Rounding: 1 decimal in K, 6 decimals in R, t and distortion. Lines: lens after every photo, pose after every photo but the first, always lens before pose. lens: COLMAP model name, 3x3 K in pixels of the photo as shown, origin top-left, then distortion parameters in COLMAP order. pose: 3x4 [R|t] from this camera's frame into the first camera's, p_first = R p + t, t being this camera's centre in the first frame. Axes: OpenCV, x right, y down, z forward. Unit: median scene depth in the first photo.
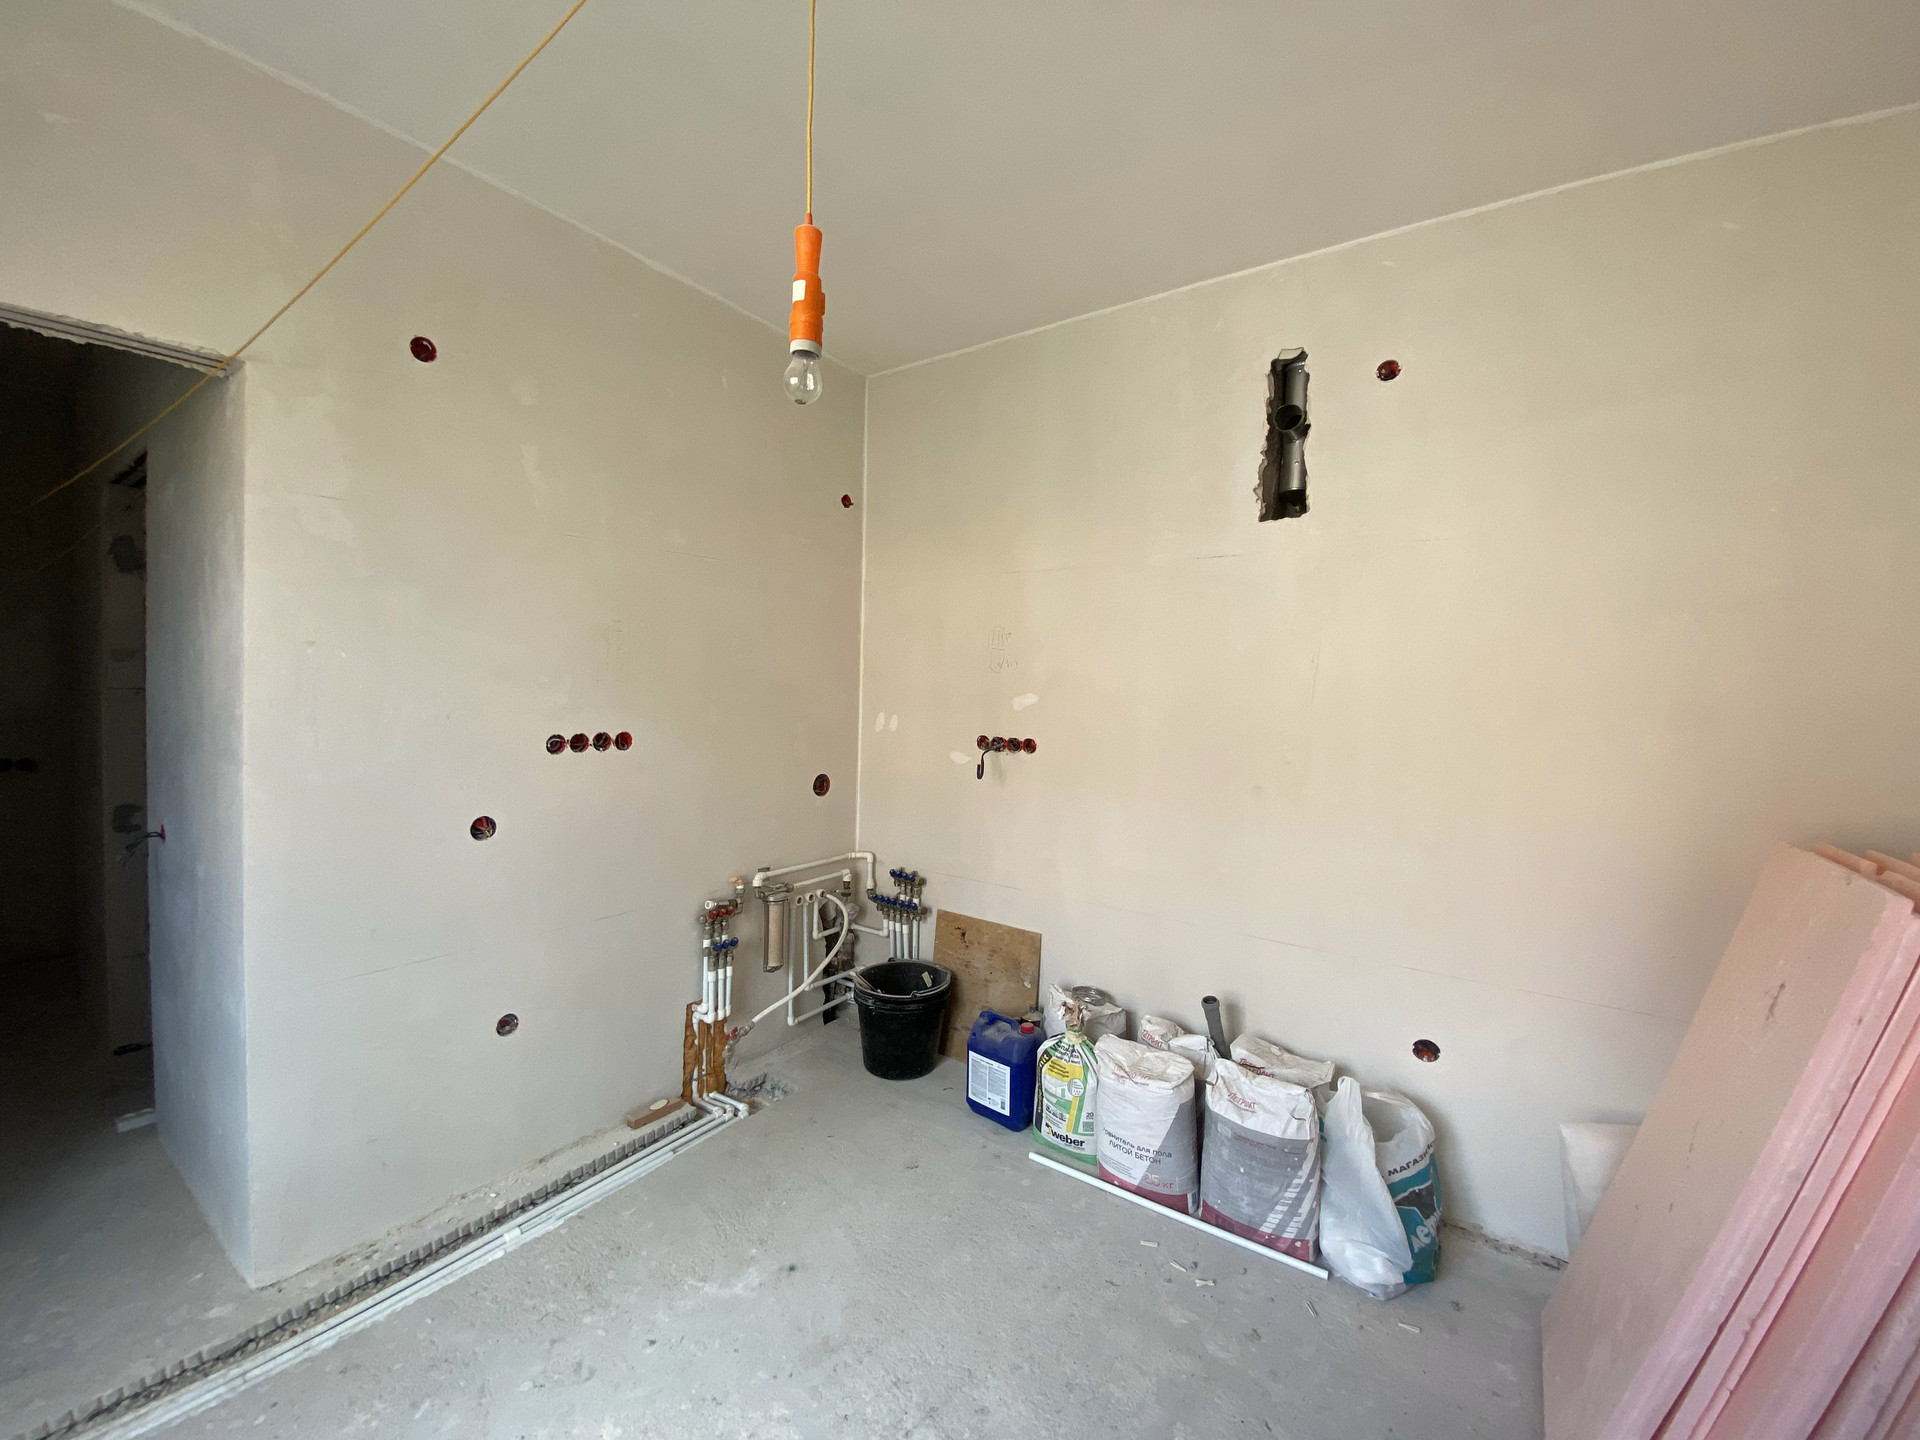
lens RADIAL K [[789.2, 0, 958.6], [0, 789.2, 714.2], [0, 0, 1]] dist [0.001549, -0.000298]
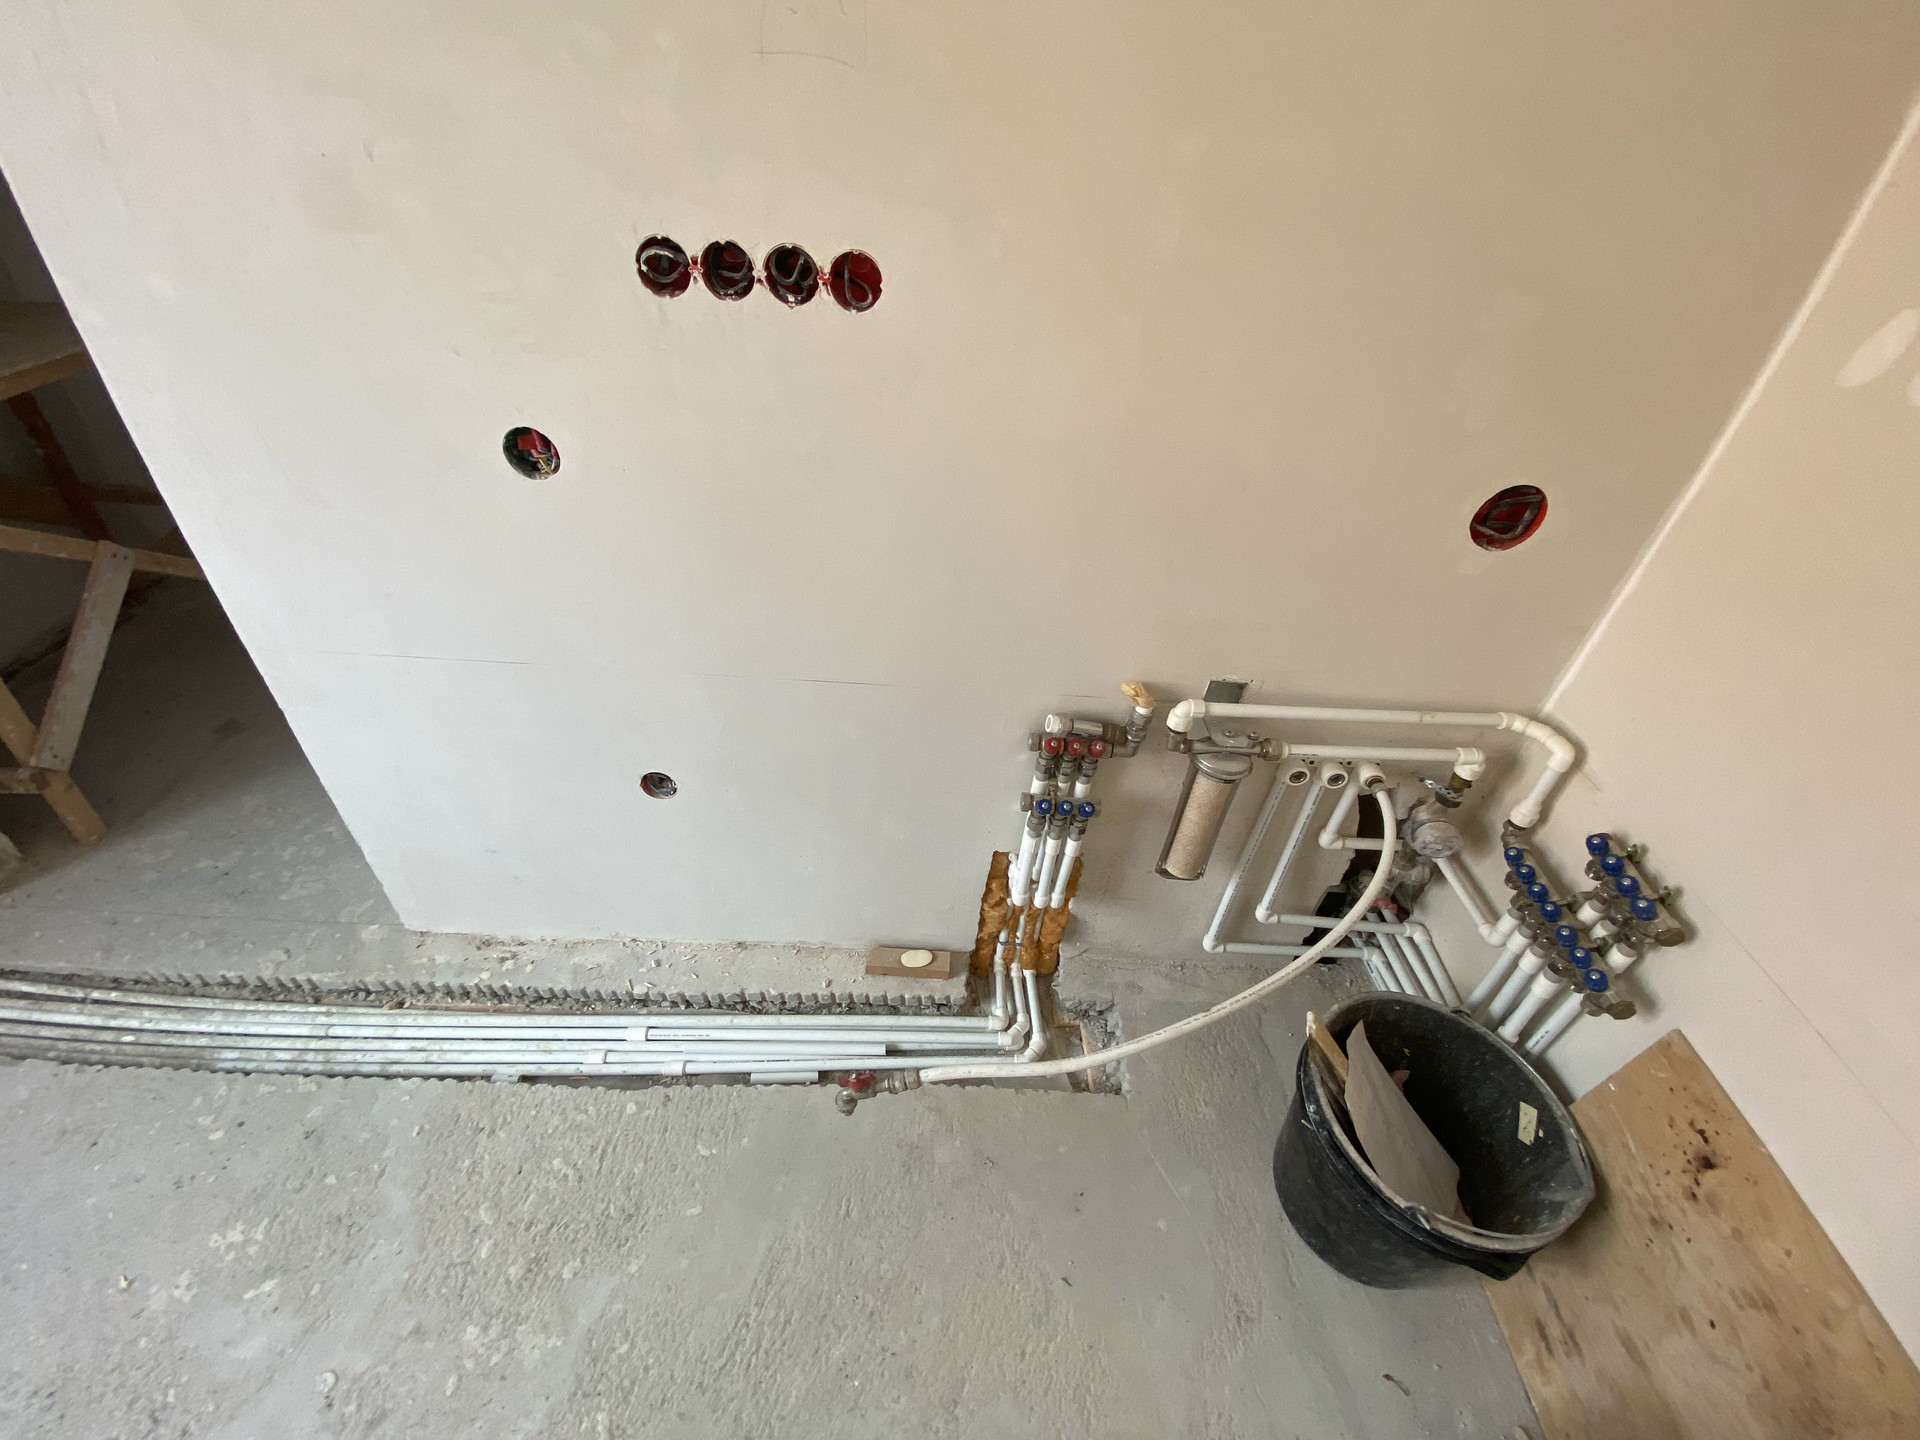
lens RADIAL K [[789.2, 0, 961.2], [0, 789.2, 723.6], [0, 0, 1]] dist [0.001549, -0.000298]
pose [[0.578454, 0.522606, -0.626318, -0.065869], [-0.081345, 0.800944, 0.593187, -0.018959], [0.811649, -0.292184, 0.505821, 0.728125]]
